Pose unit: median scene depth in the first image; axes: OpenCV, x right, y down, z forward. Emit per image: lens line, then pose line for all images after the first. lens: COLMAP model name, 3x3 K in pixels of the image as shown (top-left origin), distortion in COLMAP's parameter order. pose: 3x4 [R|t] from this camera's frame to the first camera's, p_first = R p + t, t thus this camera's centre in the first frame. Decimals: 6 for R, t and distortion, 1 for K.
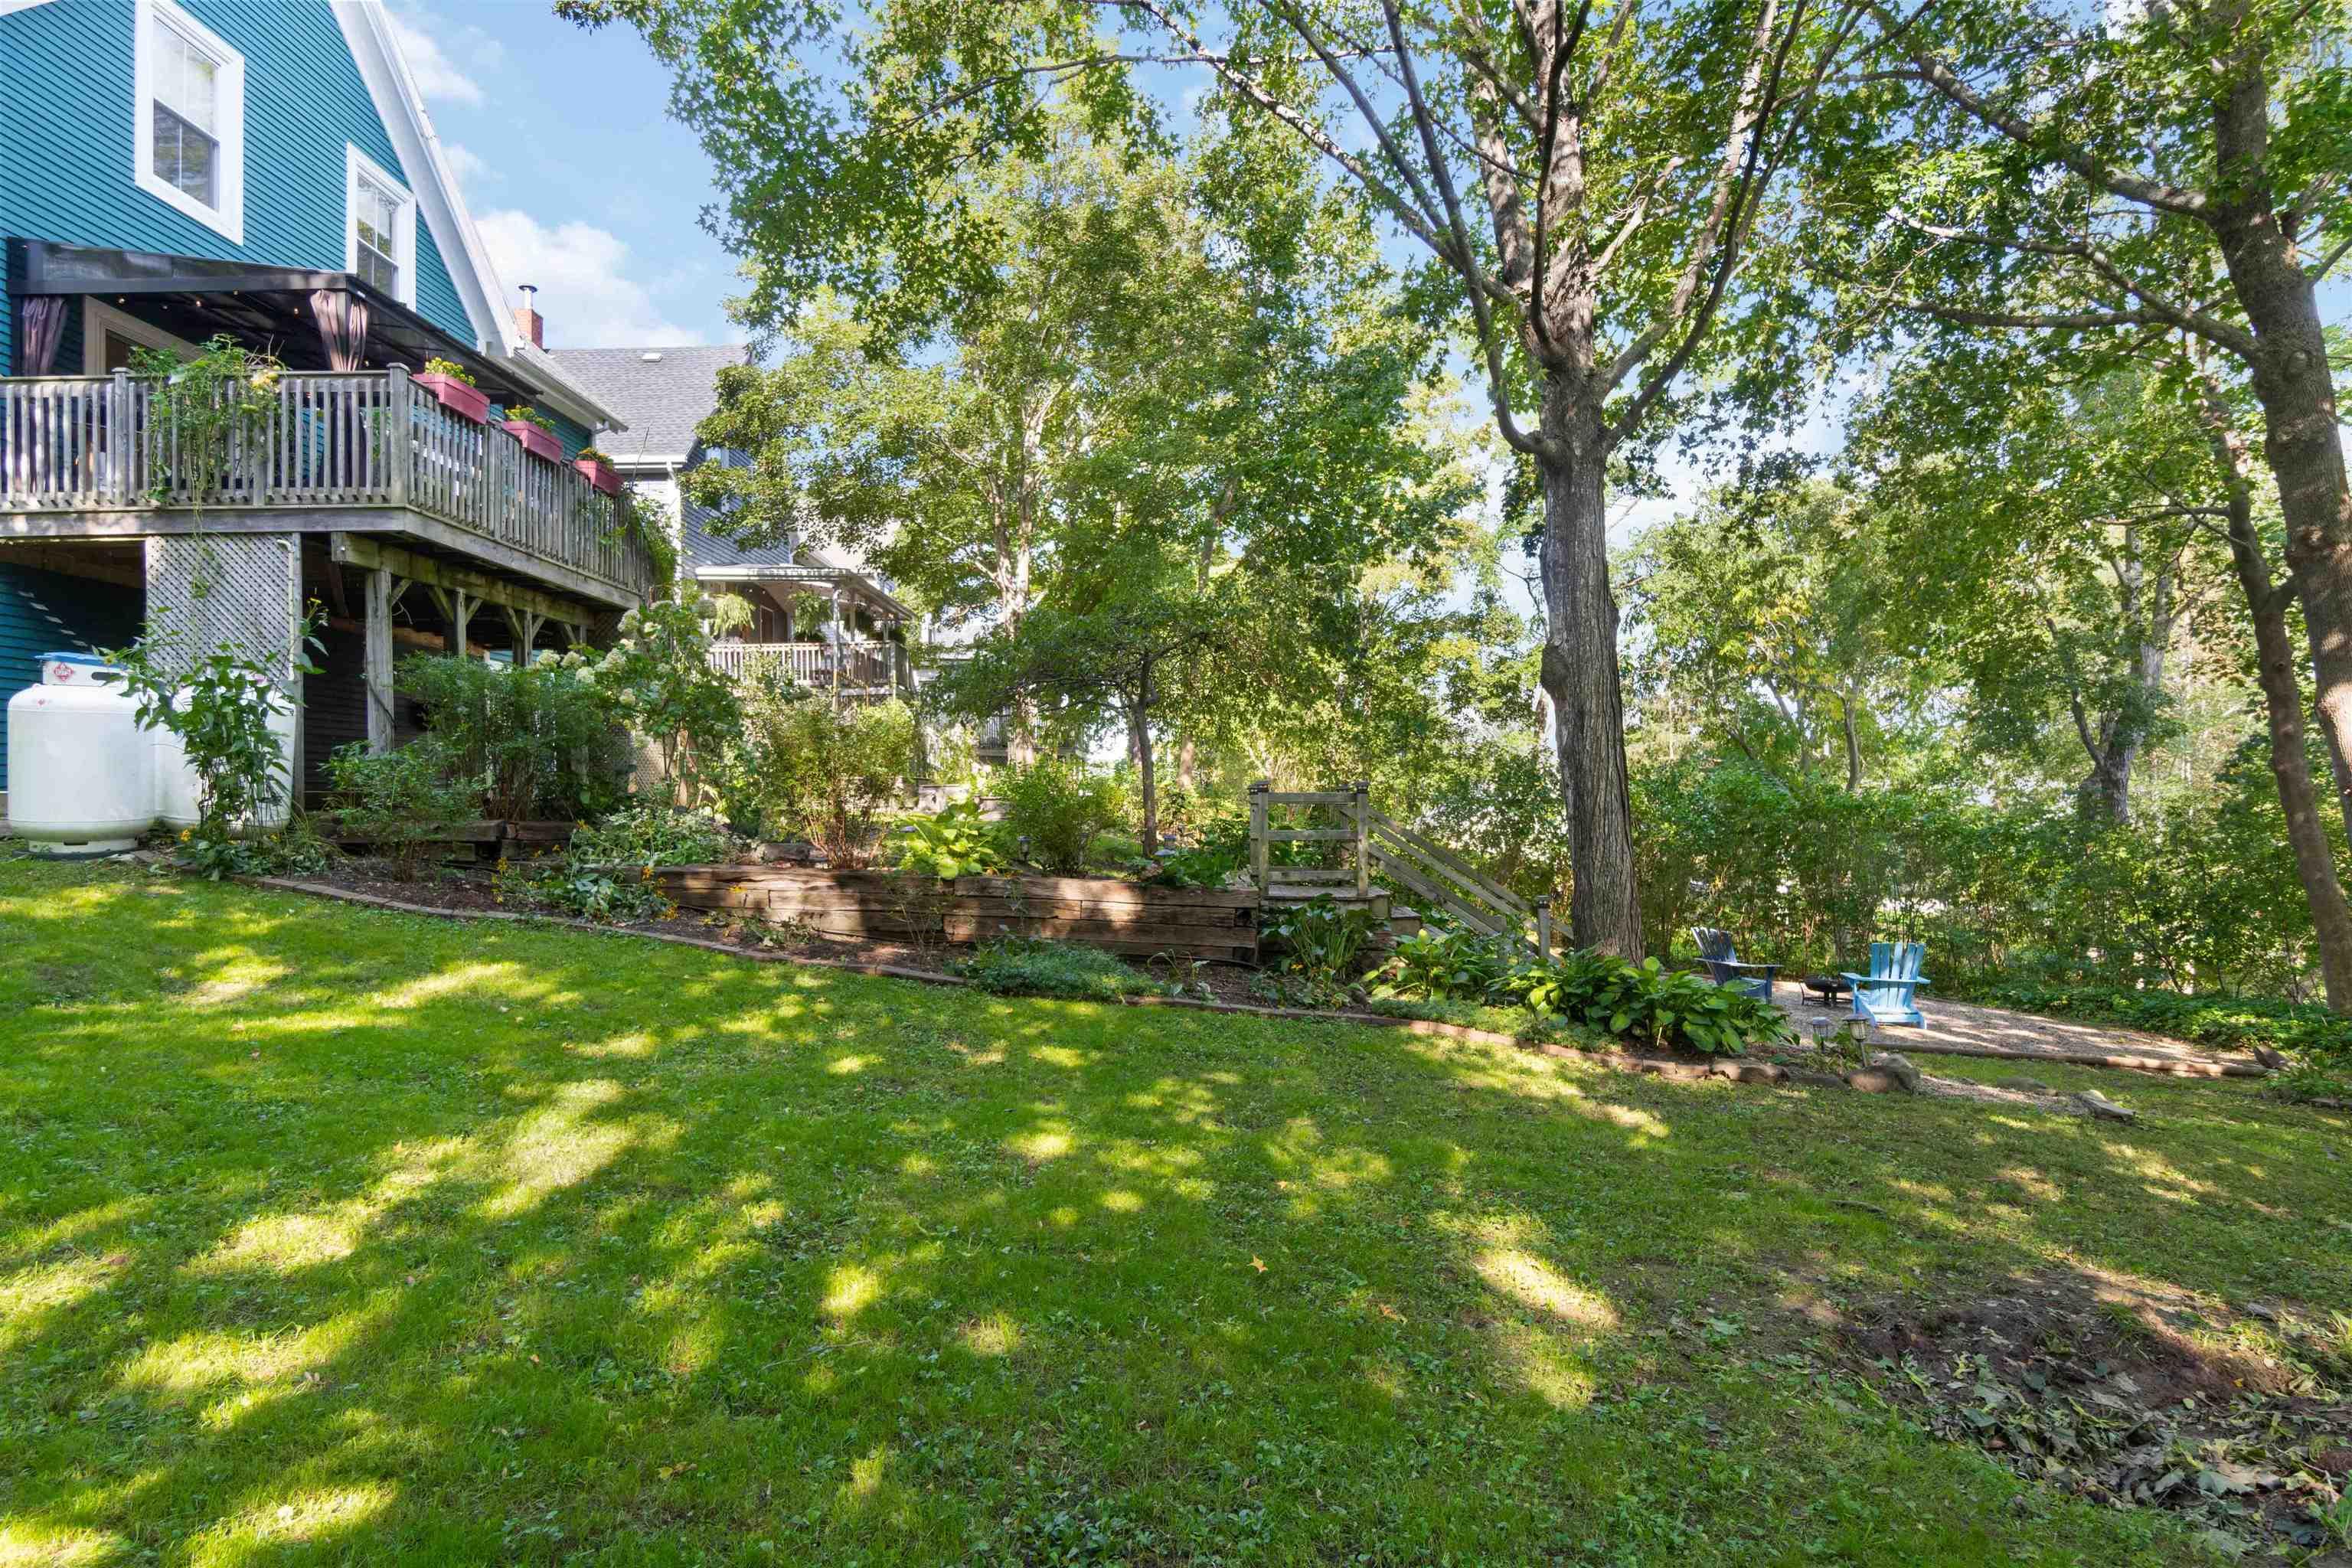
lens RADIAL K [[1188.4, 0, 1176.0], [0, 1188.4, 784.0], [0, 0, 1]] dist [-0.003373, -0.002001]
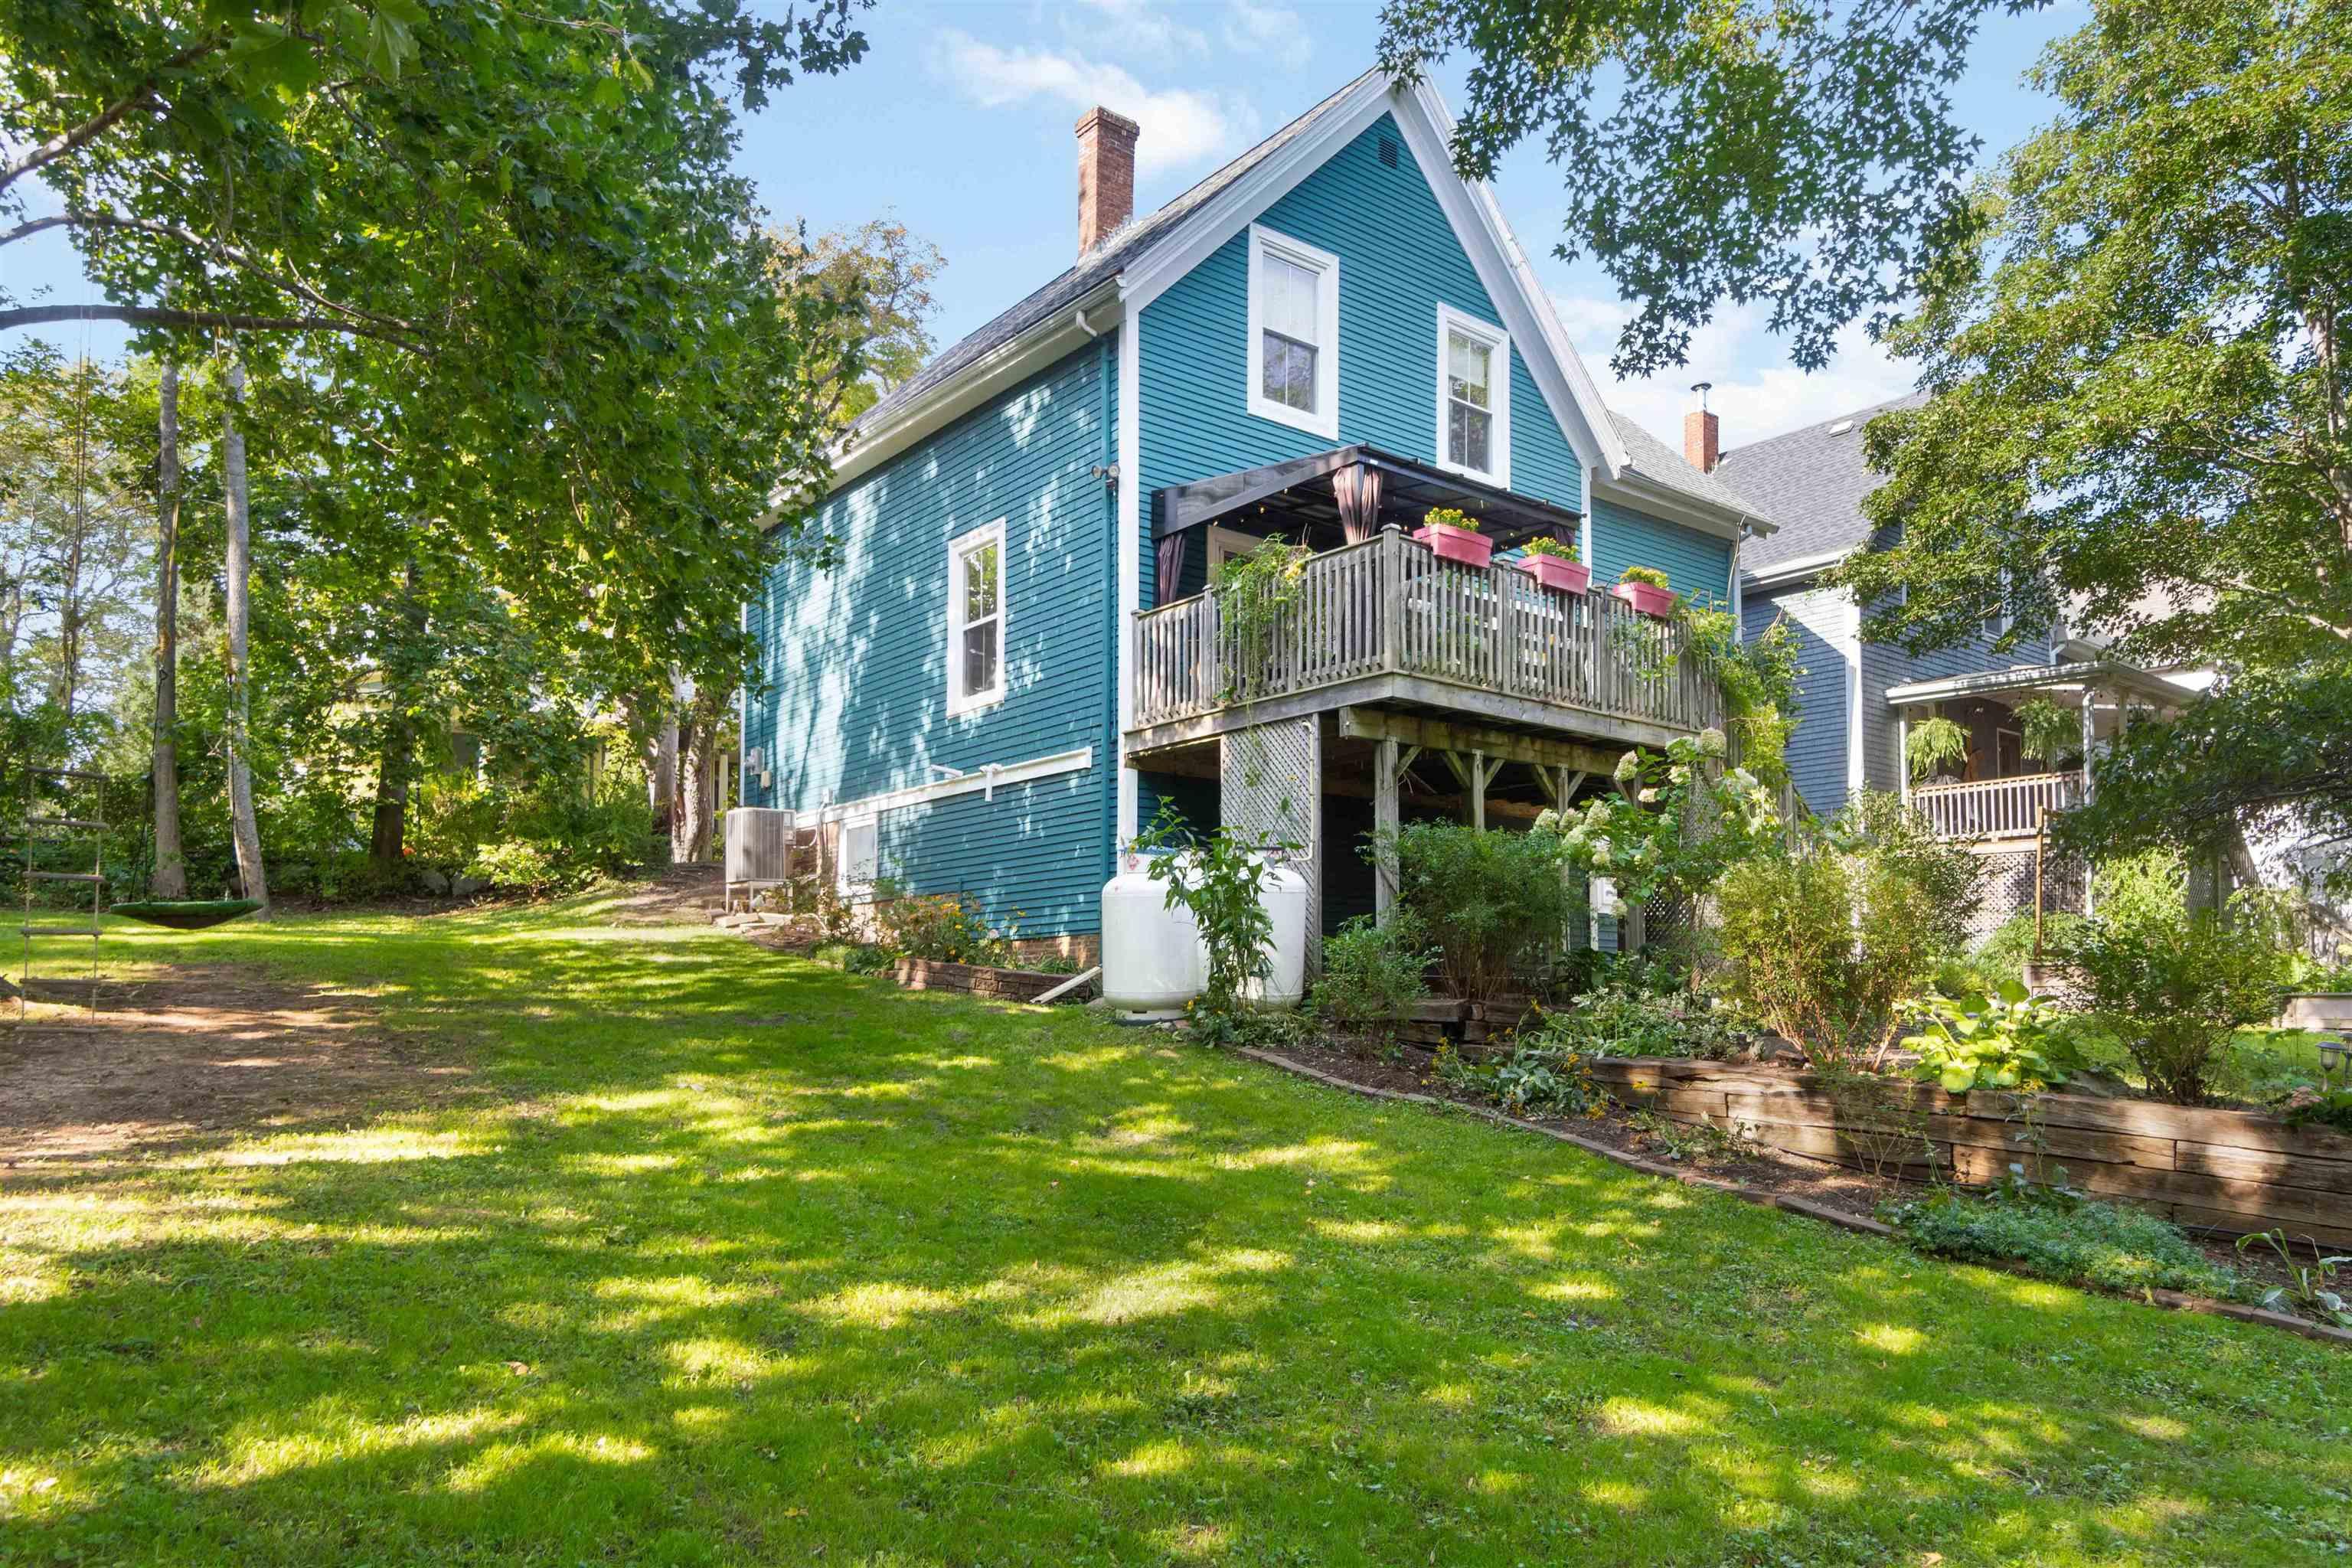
lens RADIAL K [[1555.0, 0, 1176.4], [0, 1555.0, 935.1], [0, 0, 1]] dist [0.007315, 0.002300]
pose [[0.624124, -0.020056, -0.781068, 0.215823], [-0.006284, 0.999509, -0.030687, 0.018795], [0.781300, 0.024060, 0.623691, 0.082487]]
